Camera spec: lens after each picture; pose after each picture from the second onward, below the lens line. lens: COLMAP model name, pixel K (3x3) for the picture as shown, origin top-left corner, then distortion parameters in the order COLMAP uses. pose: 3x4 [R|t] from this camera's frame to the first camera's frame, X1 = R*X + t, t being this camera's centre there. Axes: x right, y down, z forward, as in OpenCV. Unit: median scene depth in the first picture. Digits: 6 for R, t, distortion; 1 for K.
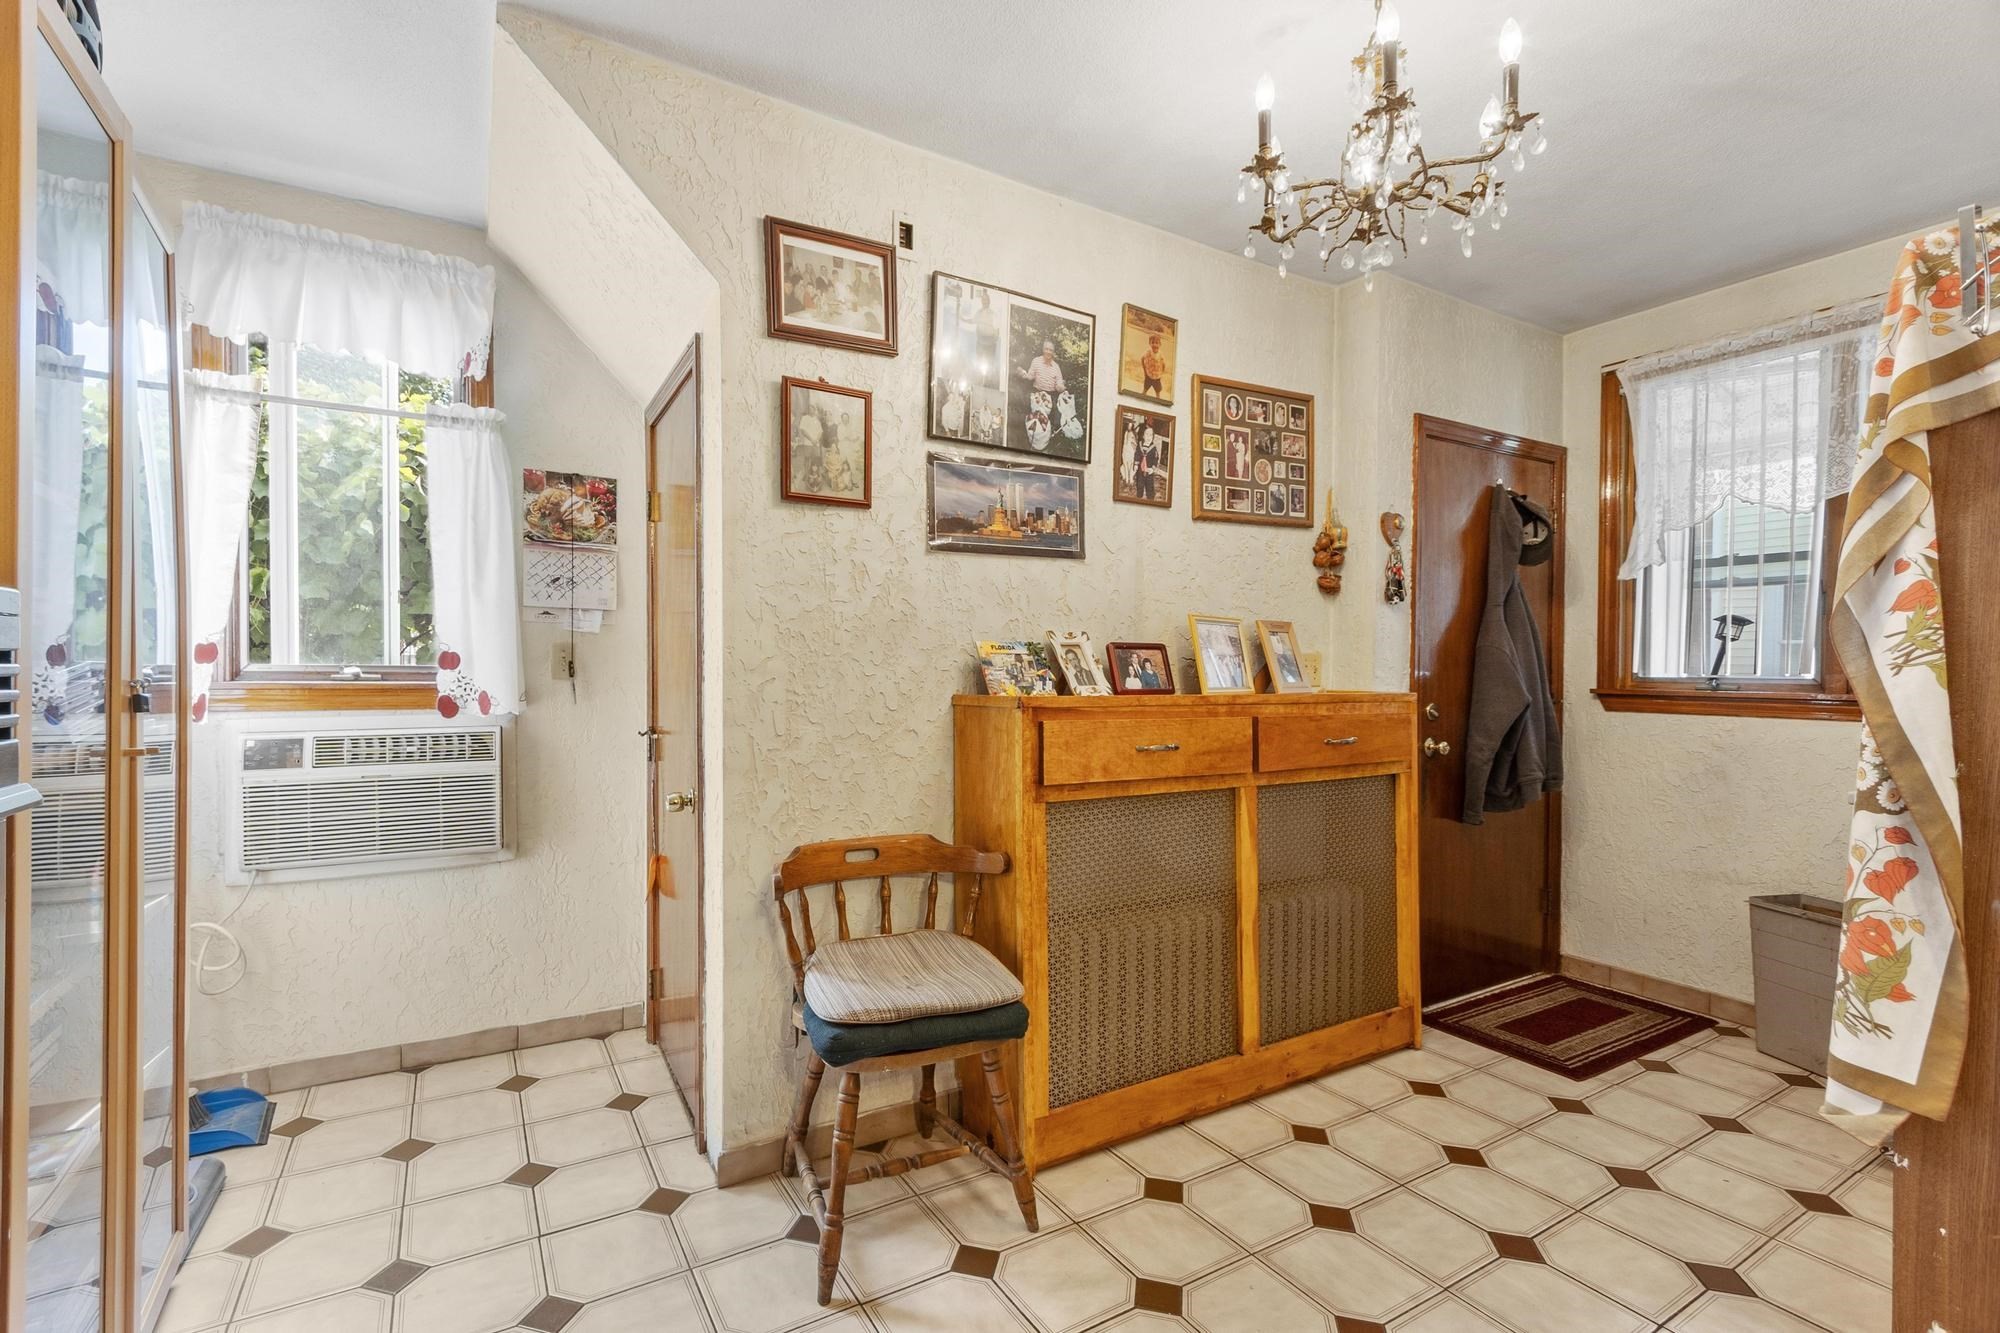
lens RADIAL K [[892.2, 0, 977.7], [0, 892.2, 682.5], [0, 0, 1]] dist [0.001716, -0.000150]
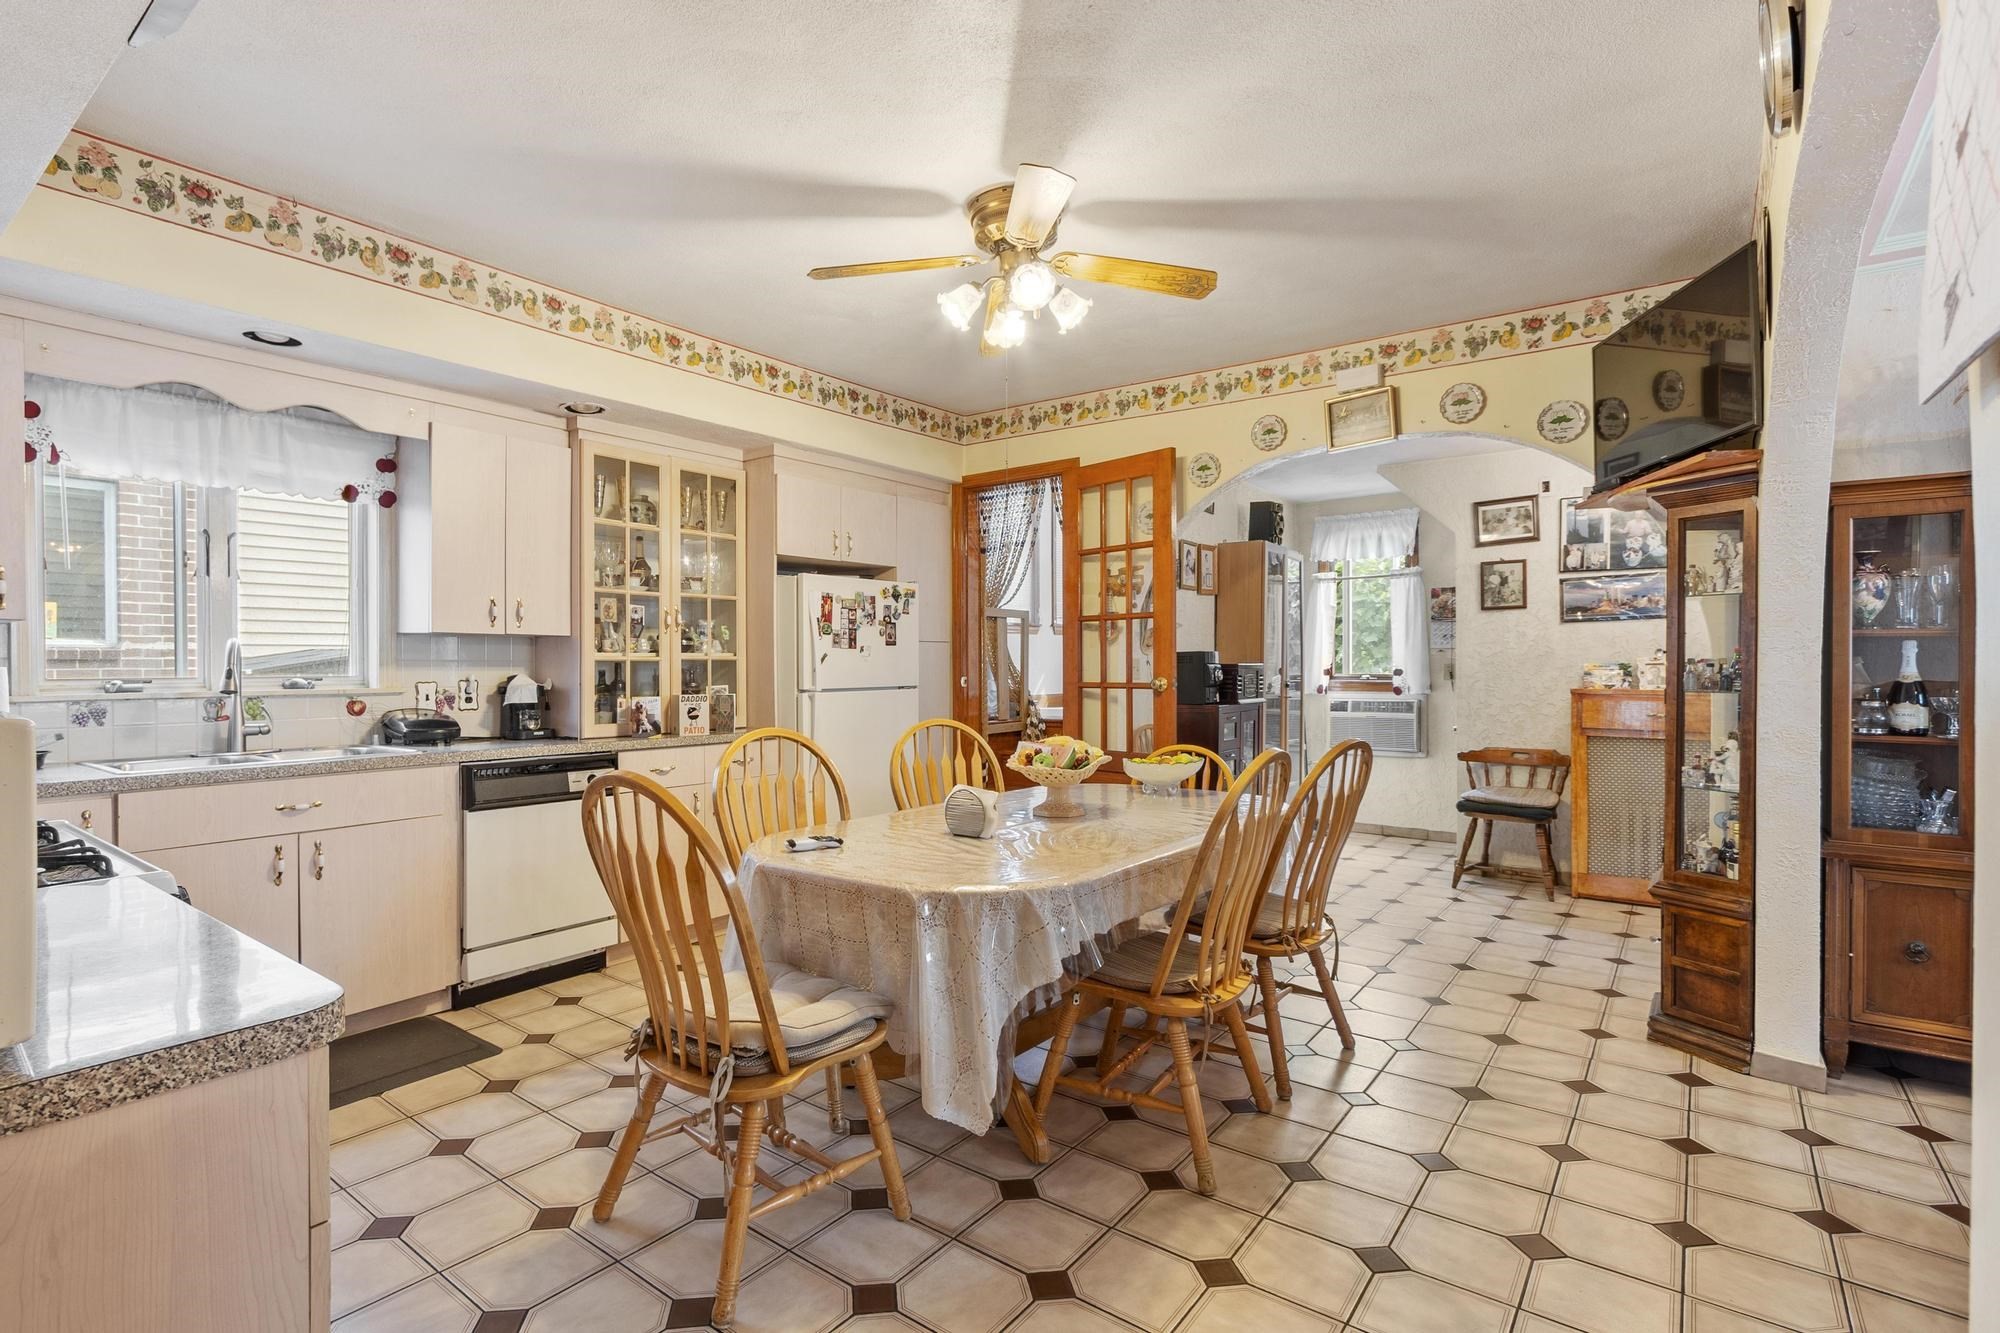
lens RADIAL K [[968.3, 0, 956.9], [0, 968.3, 668.2], [0, 0, 1]] dist [-0.000959, -0.000627]
pose [[0.388192, -0.004521, -0.921568, 1.554731], [-0.009006, 0.999922, -0.008699, -0.001486], [0.921535, 0.011676, 0.388120, -1.292830]]
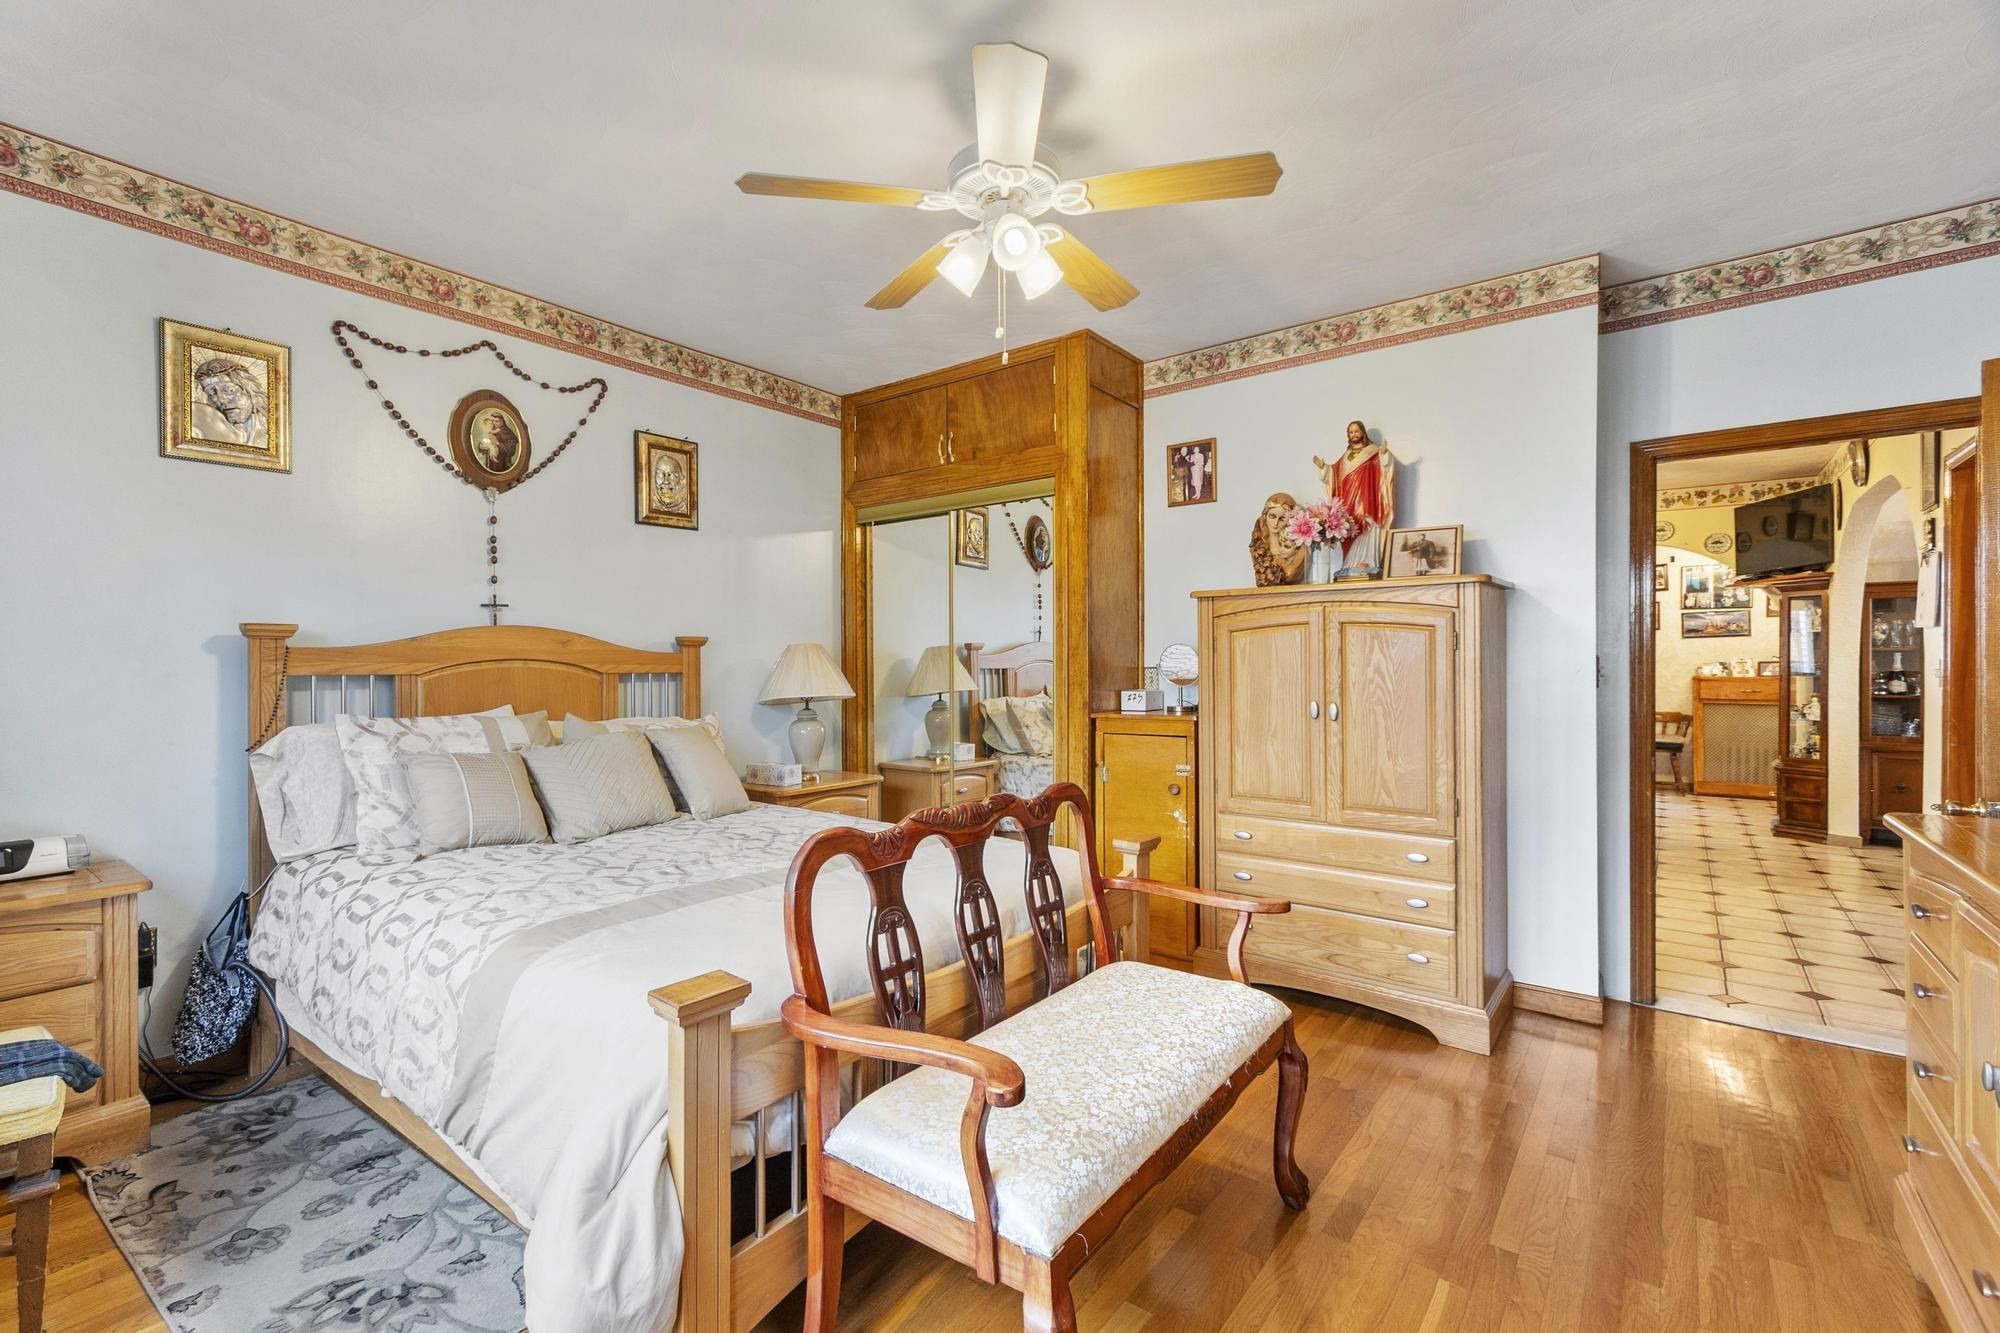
lens RADIAL K [[884.2, 0, 951.7], [0, 884.2, 660.6], [0, 0, 1]] dist [0.002641, -0.001336]
pose [[0.364357, -0.008240, -0.931223, 2.308703], [-0.007724, 0.999900, -0.011870, 0.016692], [0.931227, 0.011517, 0.364257, -3.255743]]
